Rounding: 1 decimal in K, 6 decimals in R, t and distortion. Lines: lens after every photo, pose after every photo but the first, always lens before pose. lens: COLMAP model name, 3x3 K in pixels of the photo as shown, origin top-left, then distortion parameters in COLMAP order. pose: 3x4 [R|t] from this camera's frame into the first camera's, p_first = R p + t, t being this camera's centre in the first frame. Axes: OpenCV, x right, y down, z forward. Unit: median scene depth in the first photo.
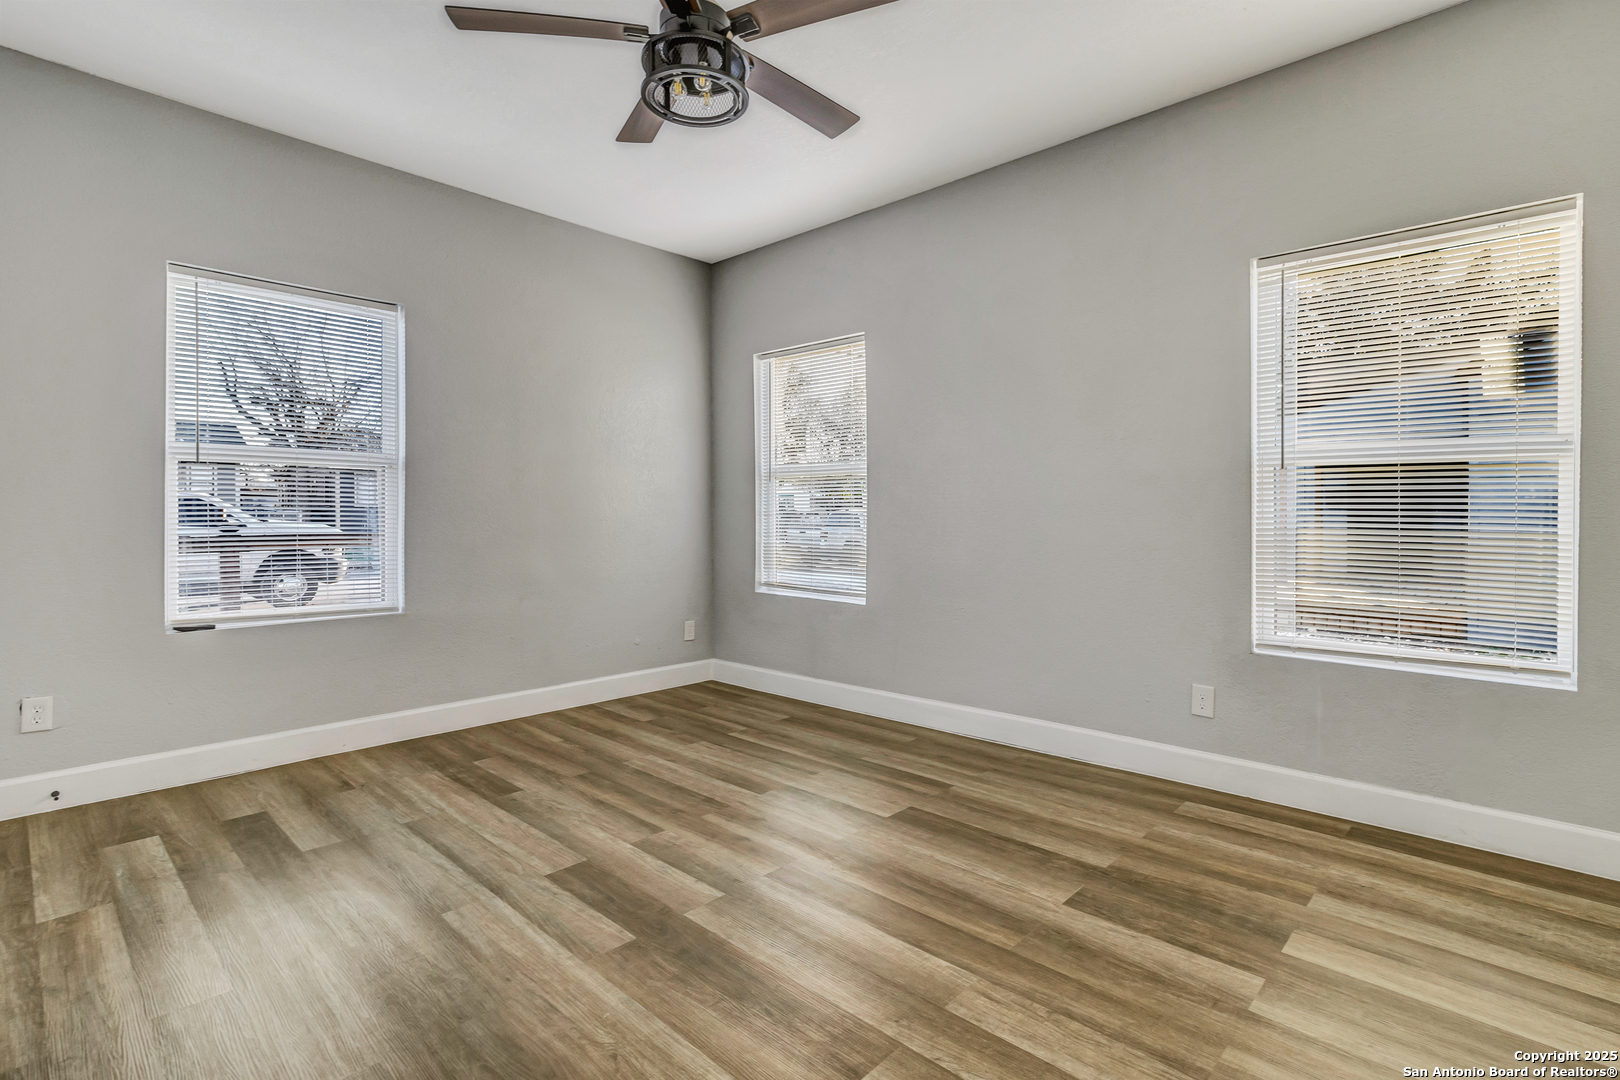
lens RADIAL K [[761.2, 0, 805.2], [0, 761.2, 495.7], [0, 0, 1]] dist [-0.000828, -0.000091]
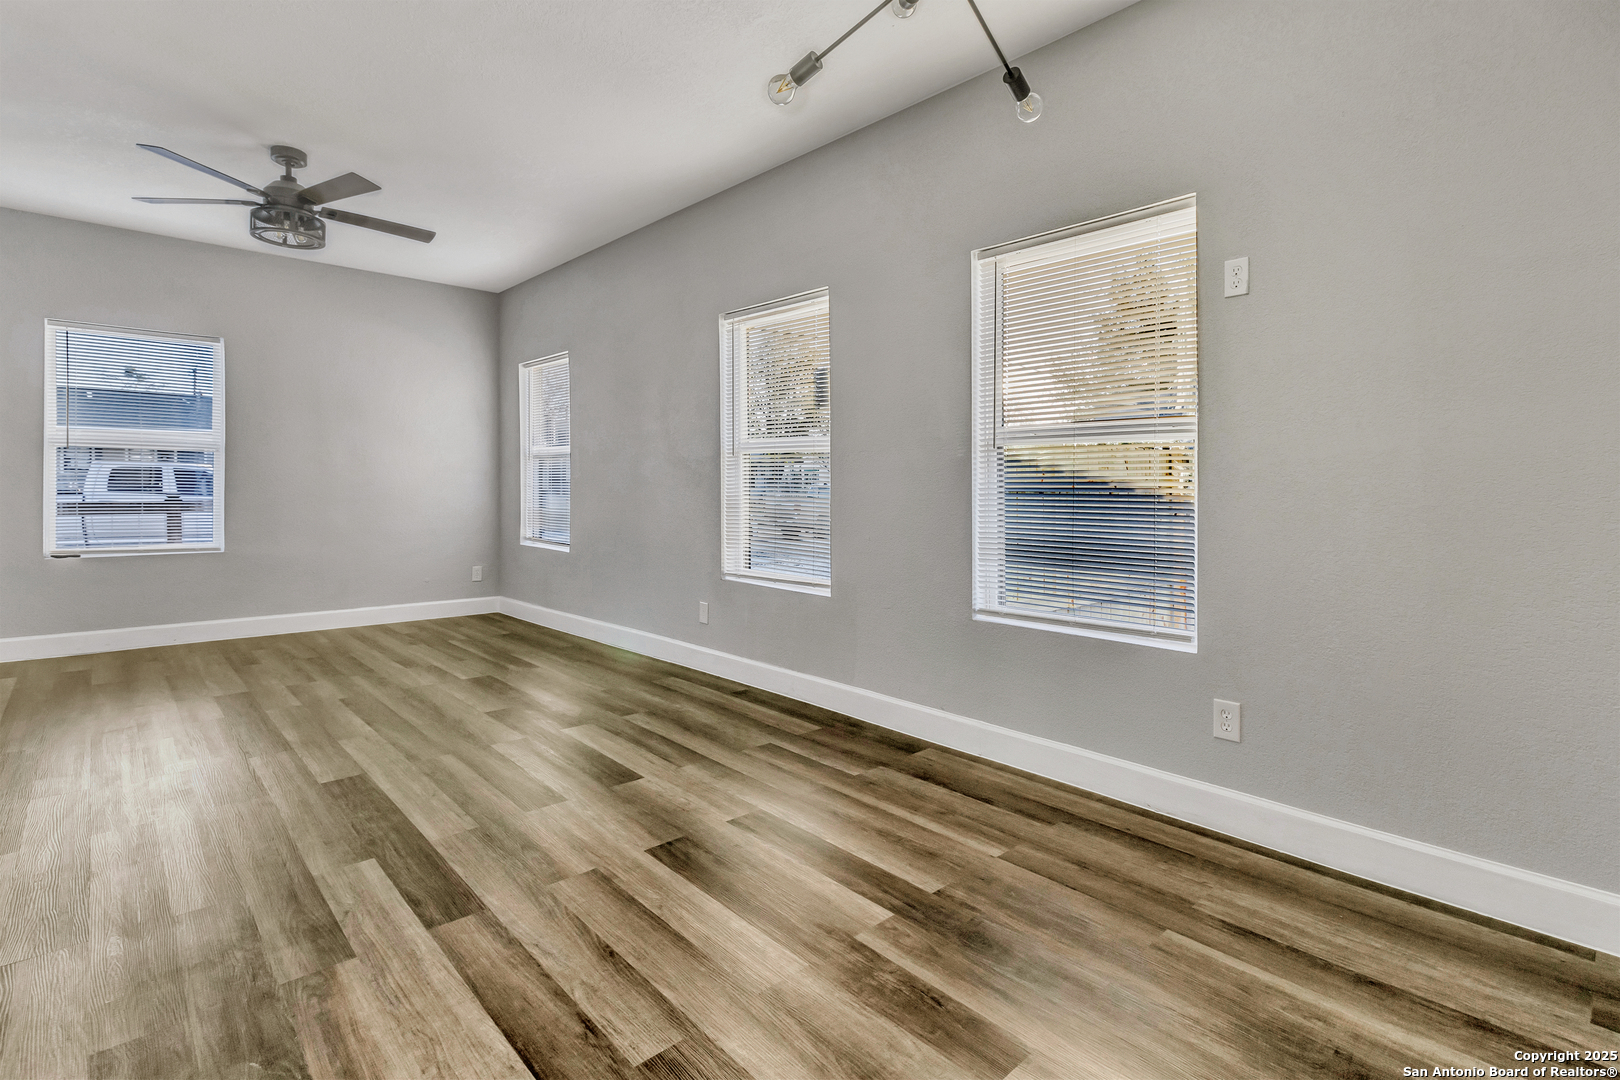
lens RADIAL K [[772.5, 0, 810.9], [0, 772.5, 471.2], [0, 0, 1]] dist [0.000522, 0.000098]
pose [[0.998235, 0.003750, -0.059264, 0.613063], [-0.003352, 0.999971, 0.006815, -0.013007], [0.059288, -0.006604, 0.998219, -0.363487]]
